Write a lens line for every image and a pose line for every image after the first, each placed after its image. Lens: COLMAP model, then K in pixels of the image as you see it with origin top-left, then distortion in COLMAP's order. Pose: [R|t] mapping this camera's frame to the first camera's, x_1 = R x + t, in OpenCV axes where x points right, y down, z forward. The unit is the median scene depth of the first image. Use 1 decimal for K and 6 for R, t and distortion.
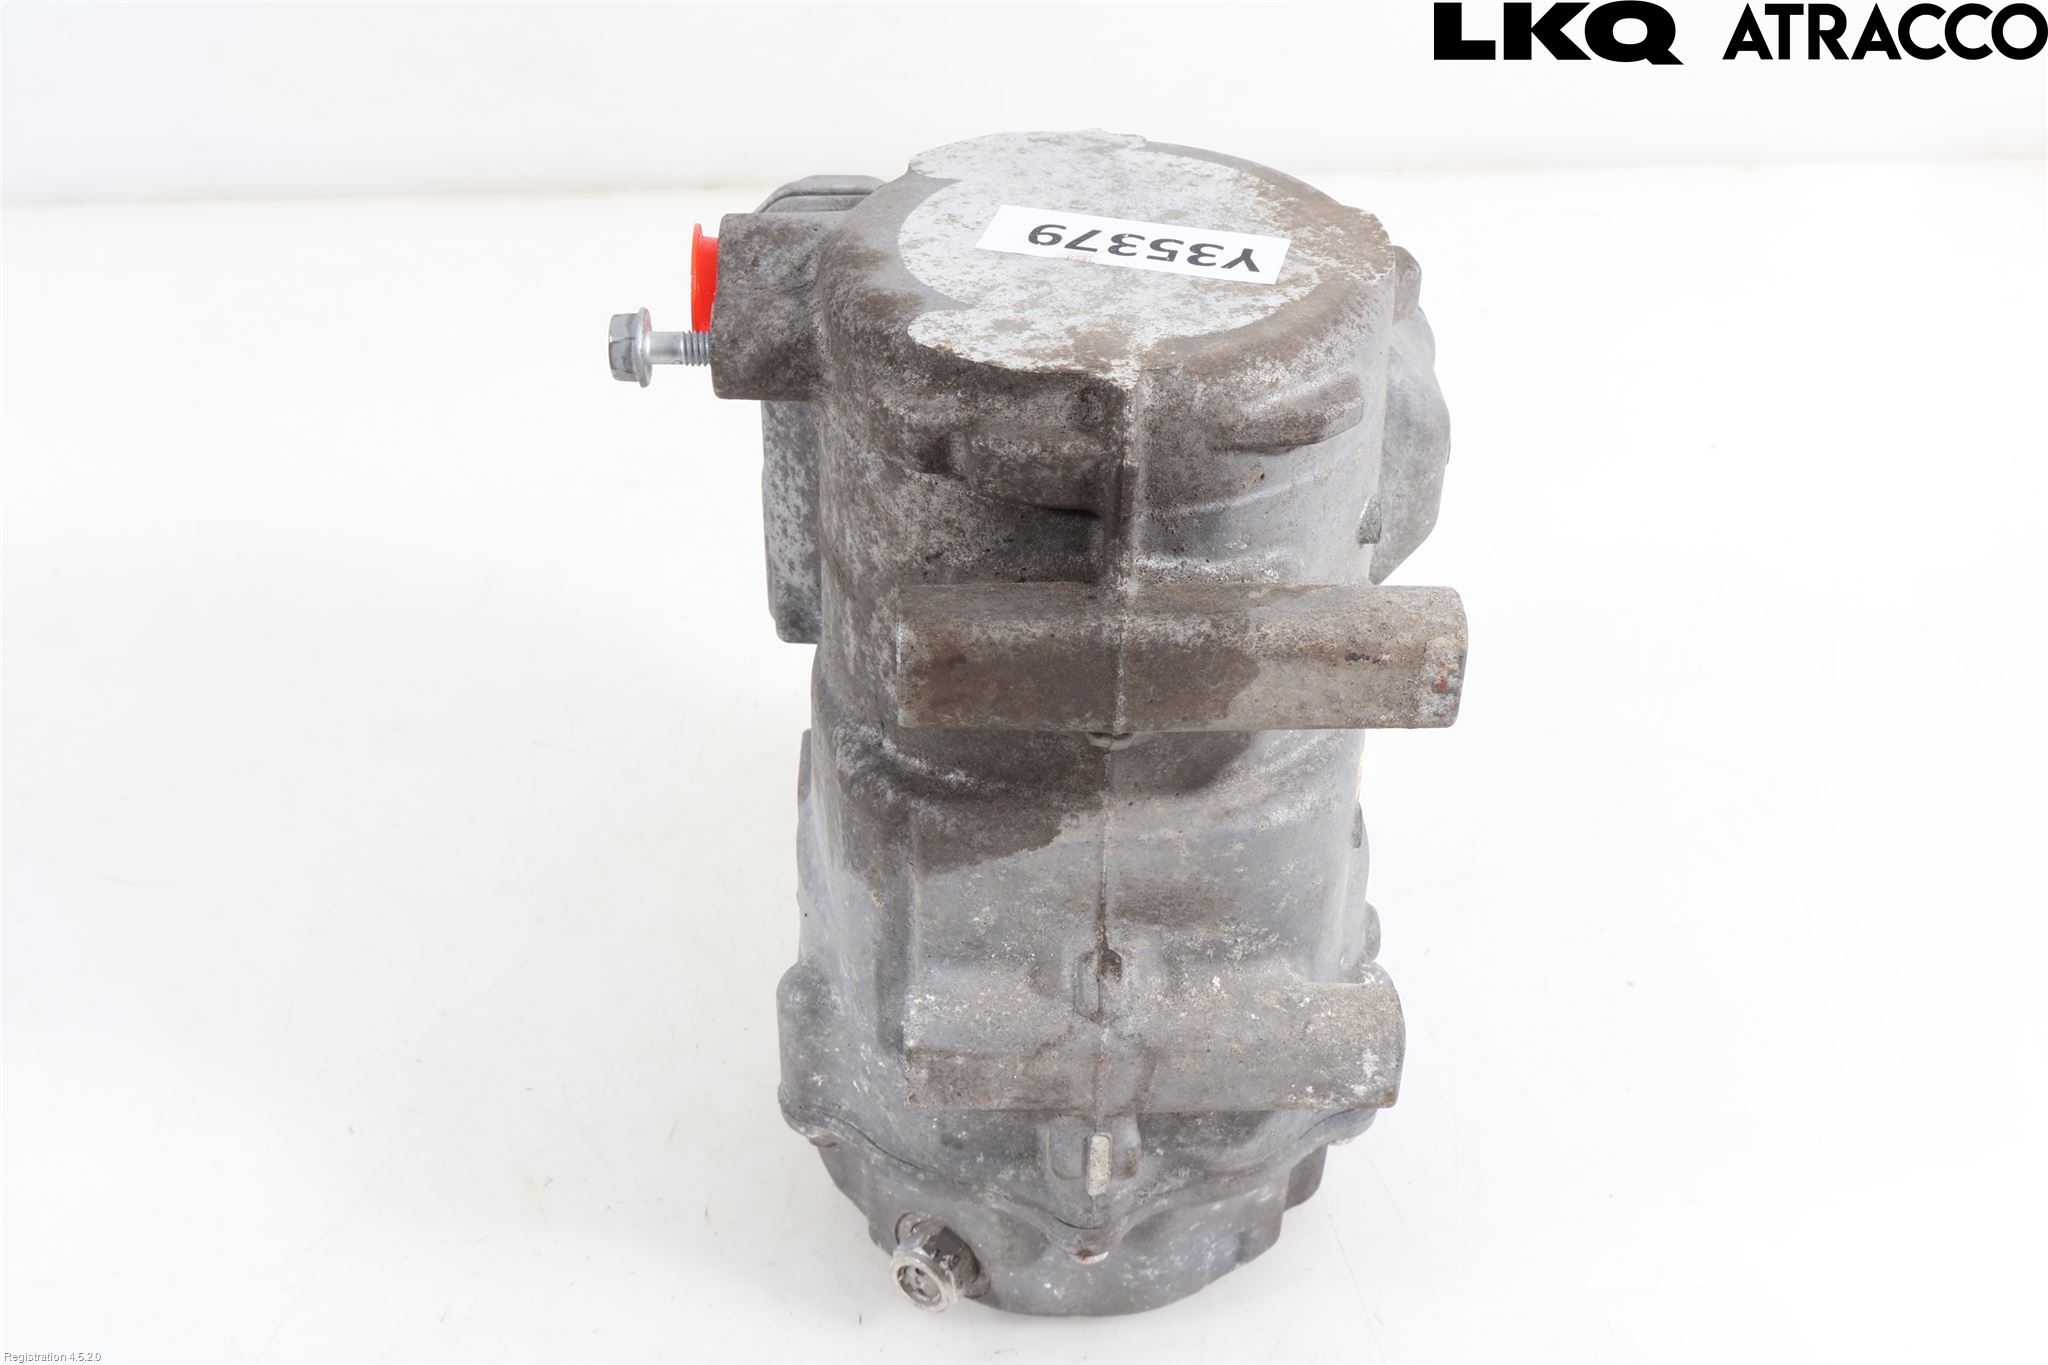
lens RADIAL K [[2359.2, 0, 1019.6], [0, 2359.2, 681.2], [0, 0, 1]] dist [0.003747, 0.000000]
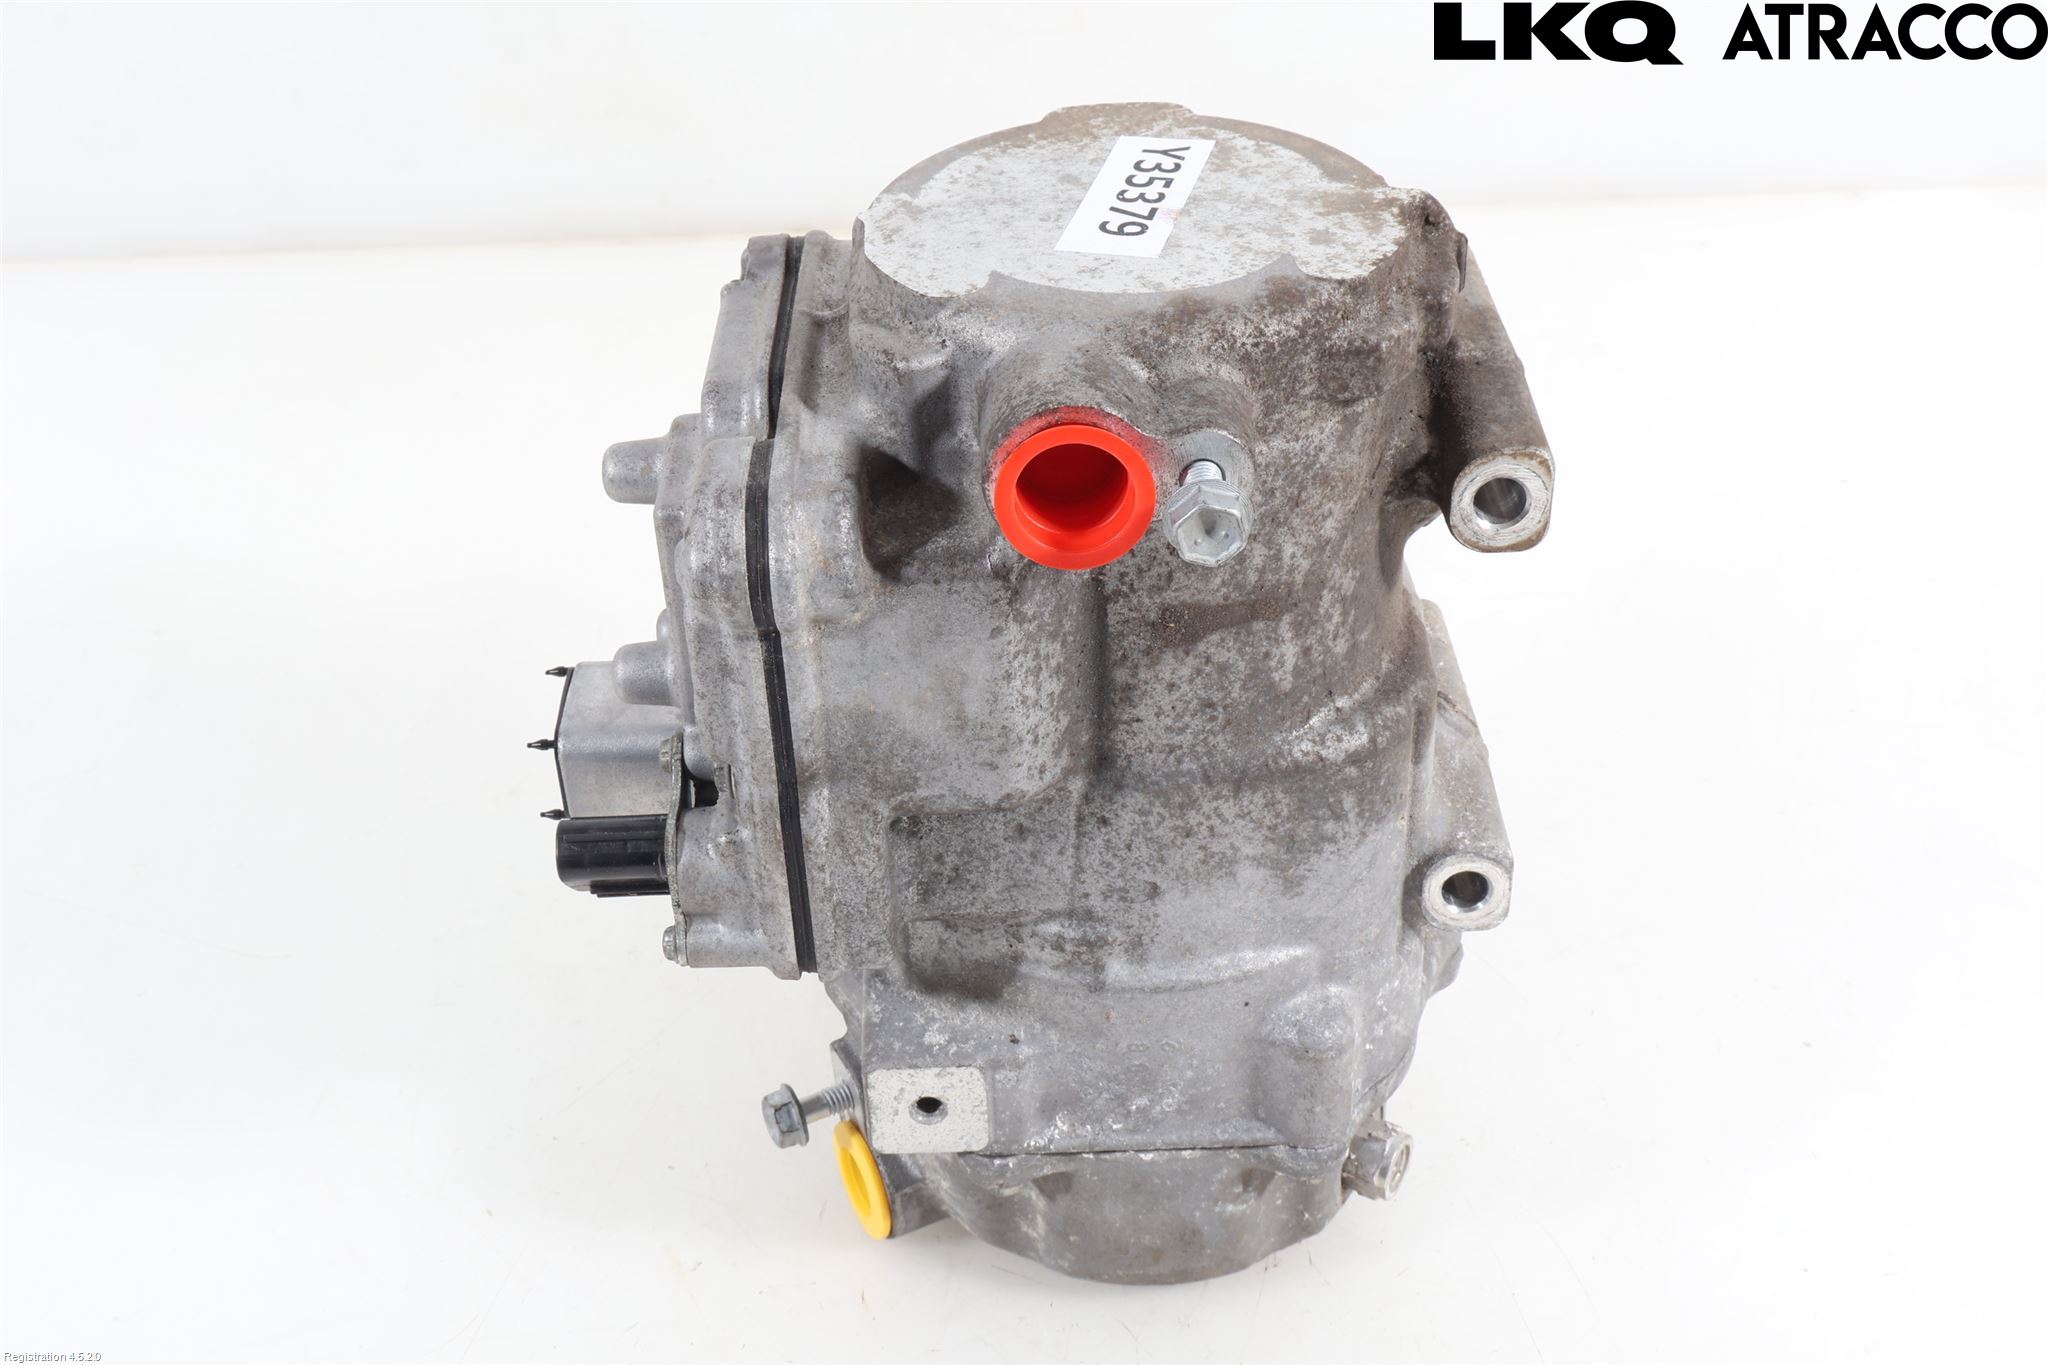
lens RADIAL K [[2359.2, 0, 1025.0], [0, 2359.2, 682.3], [0, 0, 1]] dist [0.003747, 0.000000]
pose [[0.004655, -0.580585, 0.814186, -0.930656], [0.618750, 0.641290, 0.453757, -0.554930], [-0.785574, 0.501665, 0.362222, 0.779932]]
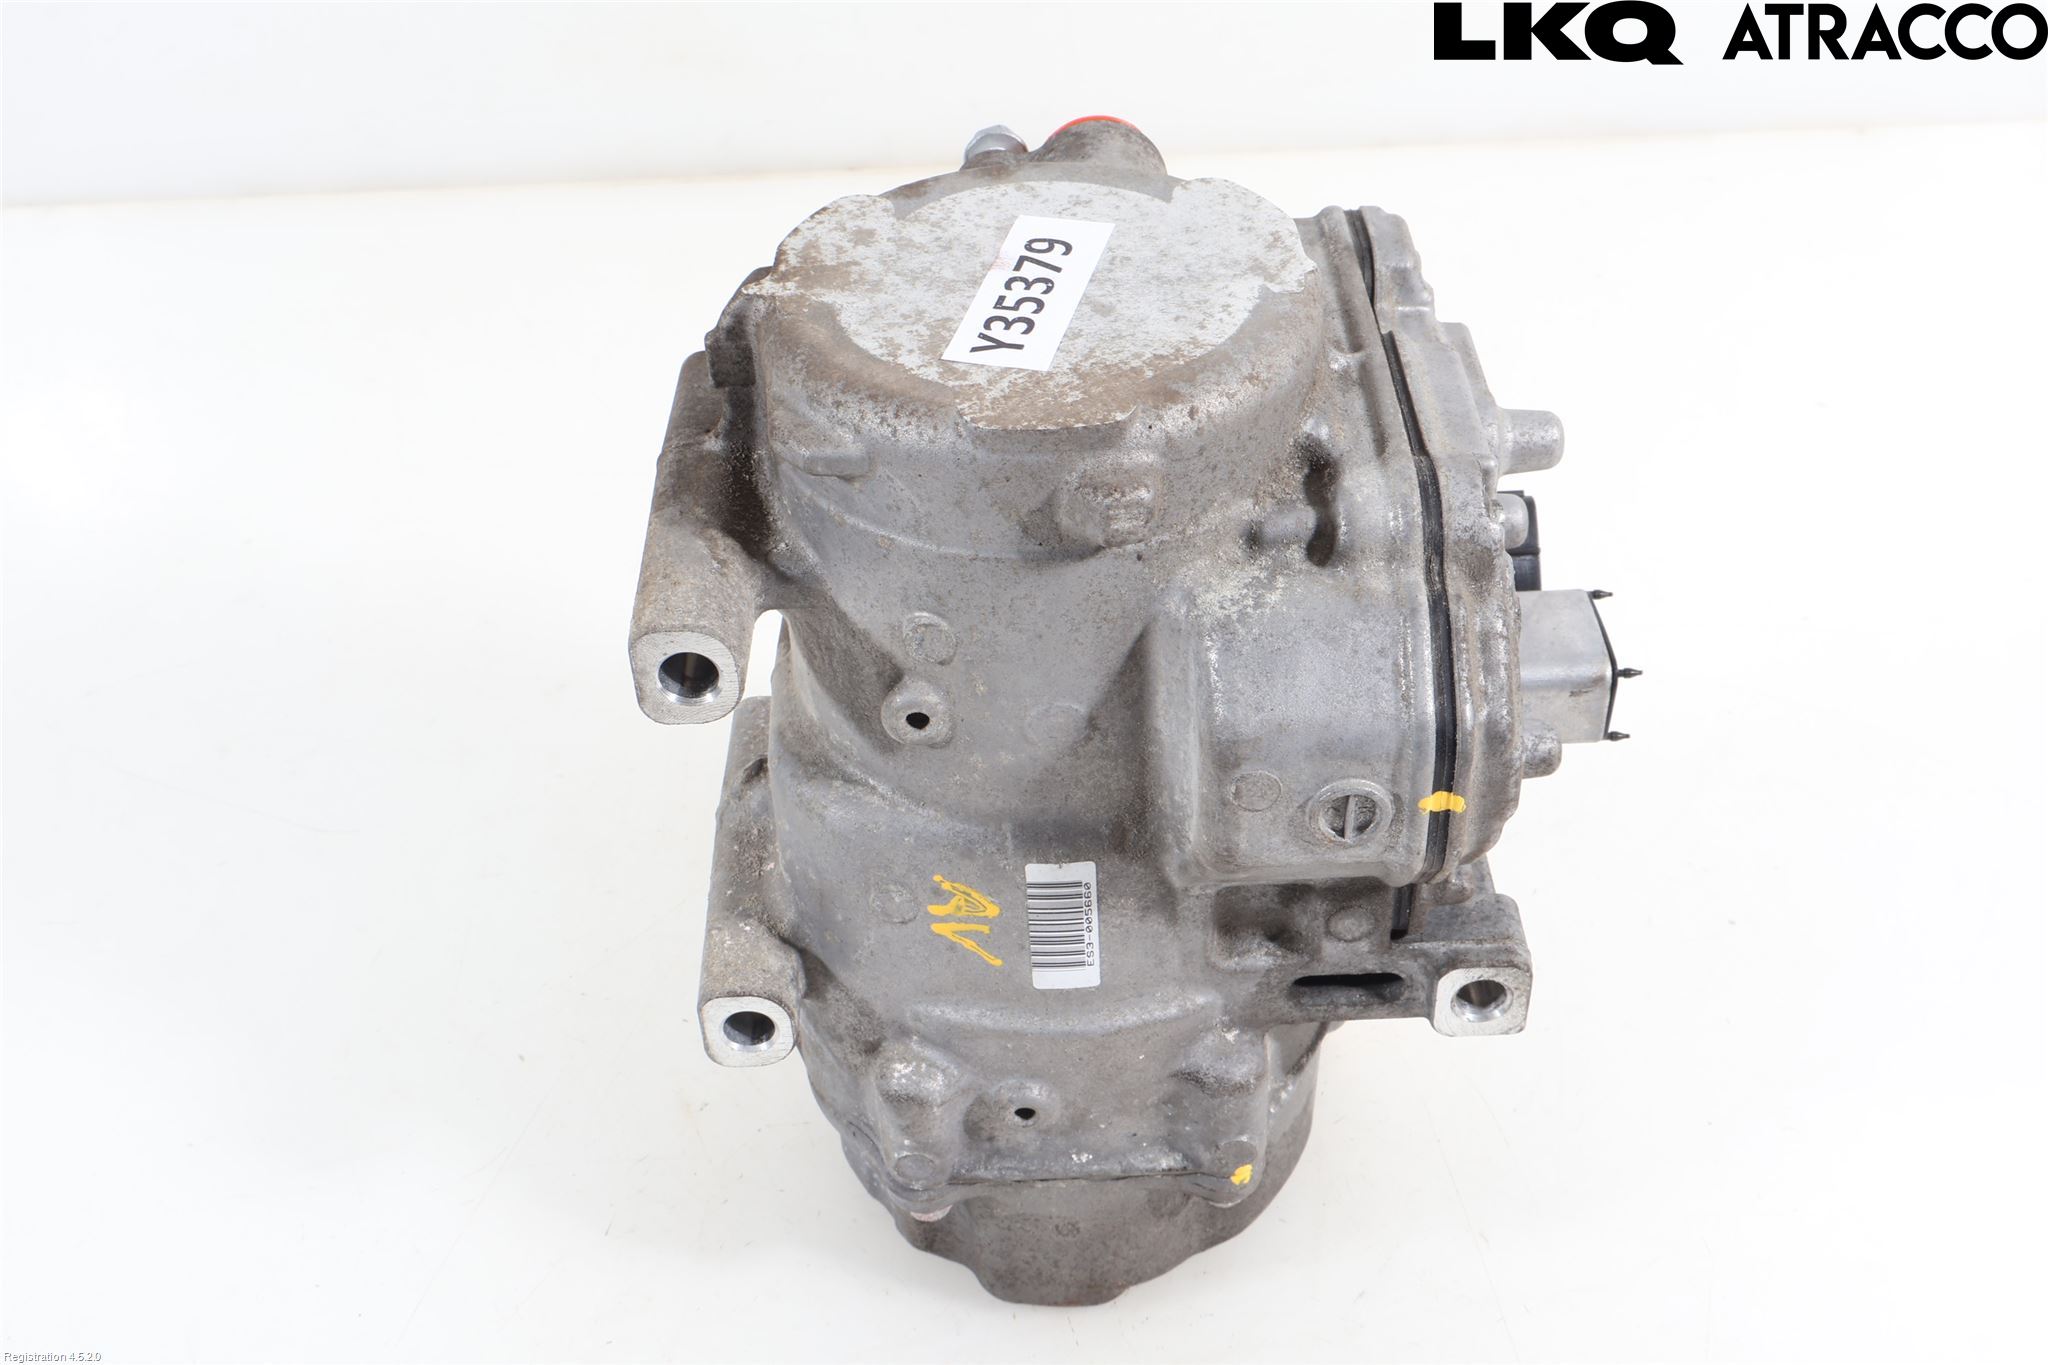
lens RADIAL K [[2266.6, 0, 1024.2], [0, 2266.6, 682.7], [0, 0, 1]] dist [0.008837, 0.000000]
pose [[0.000268, 0.621175, -0.783672, 0.924449], [-0.559070, 0.649851, 0.514911, -0.580390], [0.829120, 0.437990, 0.347455, 0.742042]]
